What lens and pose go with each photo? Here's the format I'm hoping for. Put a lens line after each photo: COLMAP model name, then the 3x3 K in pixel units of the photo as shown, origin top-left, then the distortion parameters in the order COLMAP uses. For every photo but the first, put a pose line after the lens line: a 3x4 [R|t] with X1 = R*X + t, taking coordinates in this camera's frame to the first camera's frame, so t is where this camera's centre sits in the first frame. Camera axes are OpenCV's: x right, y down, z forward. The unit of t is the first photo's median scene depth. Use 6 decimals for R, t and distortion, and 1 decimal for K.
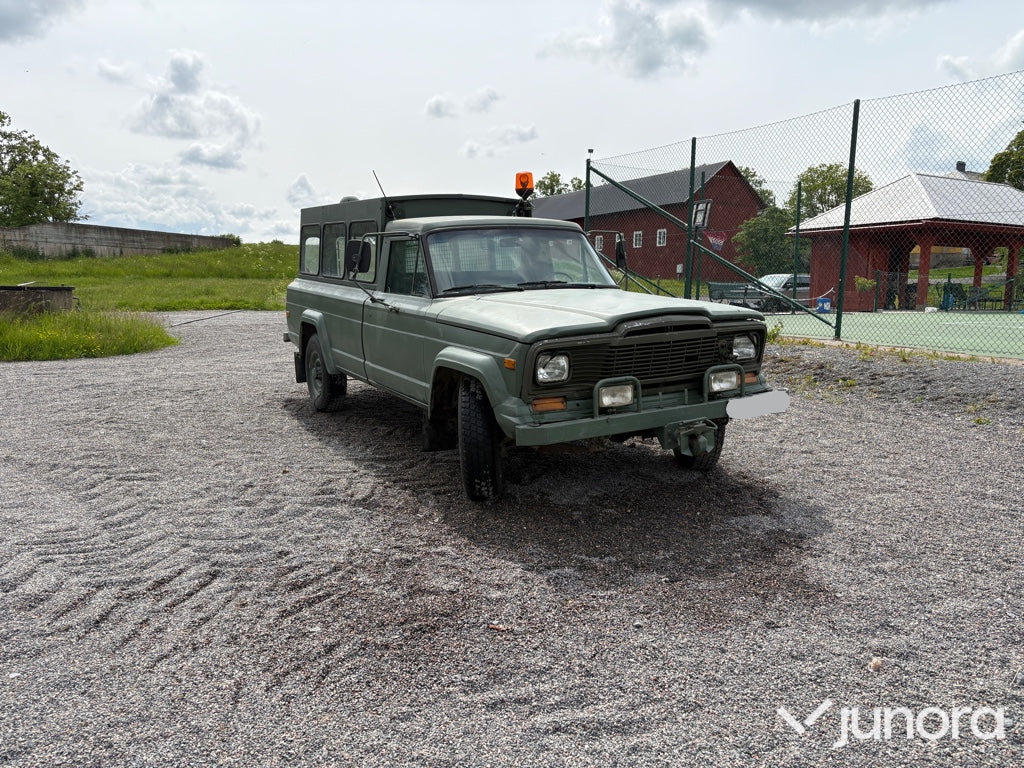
lens RADIAL K [[770.7, 0, 515.6], [0, 770.7, 383.4], [0, 0, 1]] dist [0.057882, -0.065879]
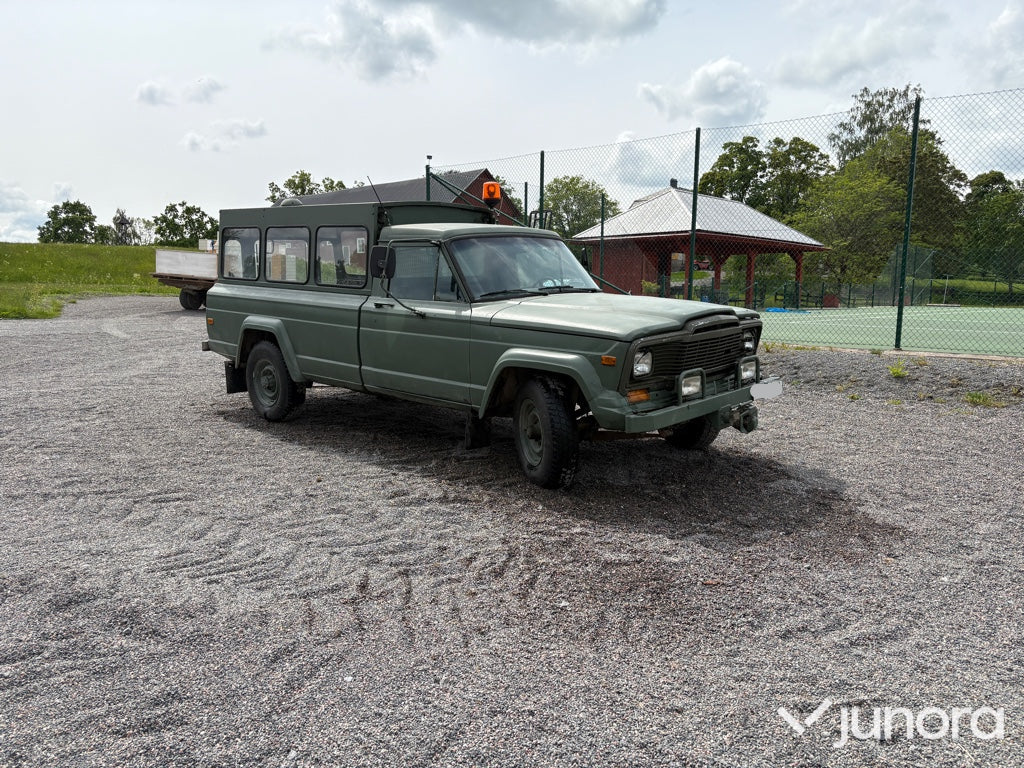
lens RADIAL K [[772.2, 0, 513.5], [0, 772.2, 391.4], [0, 0, 1]] dist [0.042023, -0.039503]
pose [[0.949163, -0.045965, 0.311412, -0.414968], [0.044021, 0.998942, 0.013274, -0.001695], [-0.311693, 0.001110, 0.950182, -0.014360]]
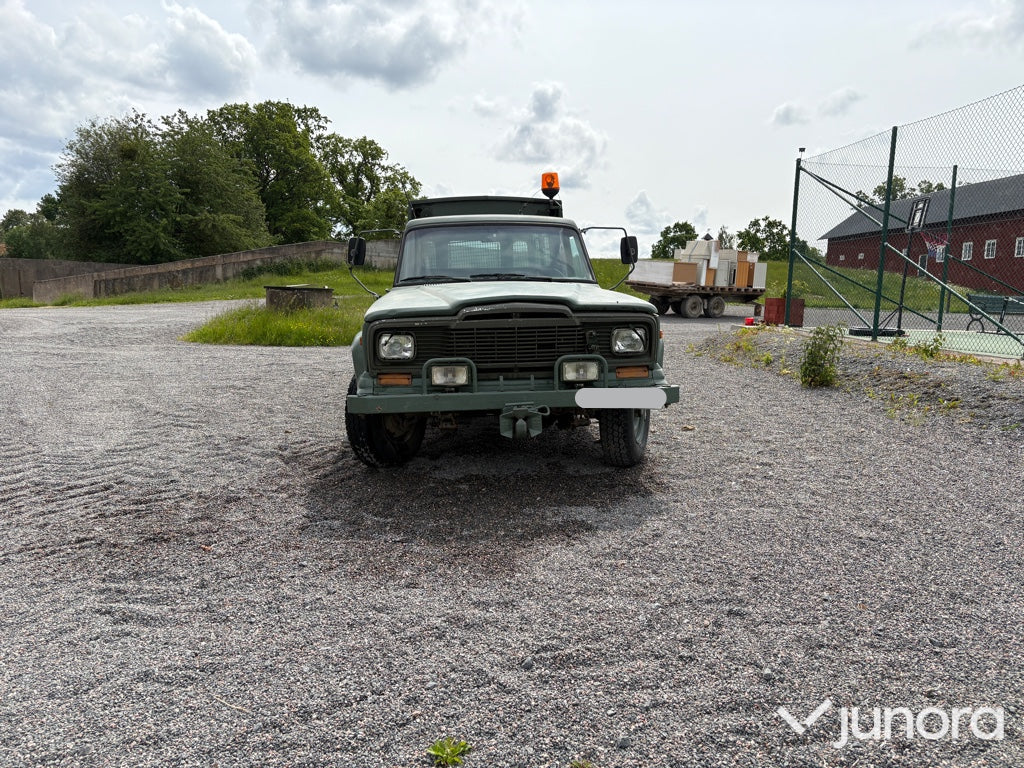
lens RADIAL K [[770.9, 0, 509.6], [0, 770.9, 381.0], [0, 0, 1]] dist [0.058517, -0.051364]
pose [[0.911955, 0.062402, -0.405517, 0.549464], [-0.070972, 0.997460, -0.006117, 0.021015], [0.404105, 0.034359, 0.914067, 0.055400]]
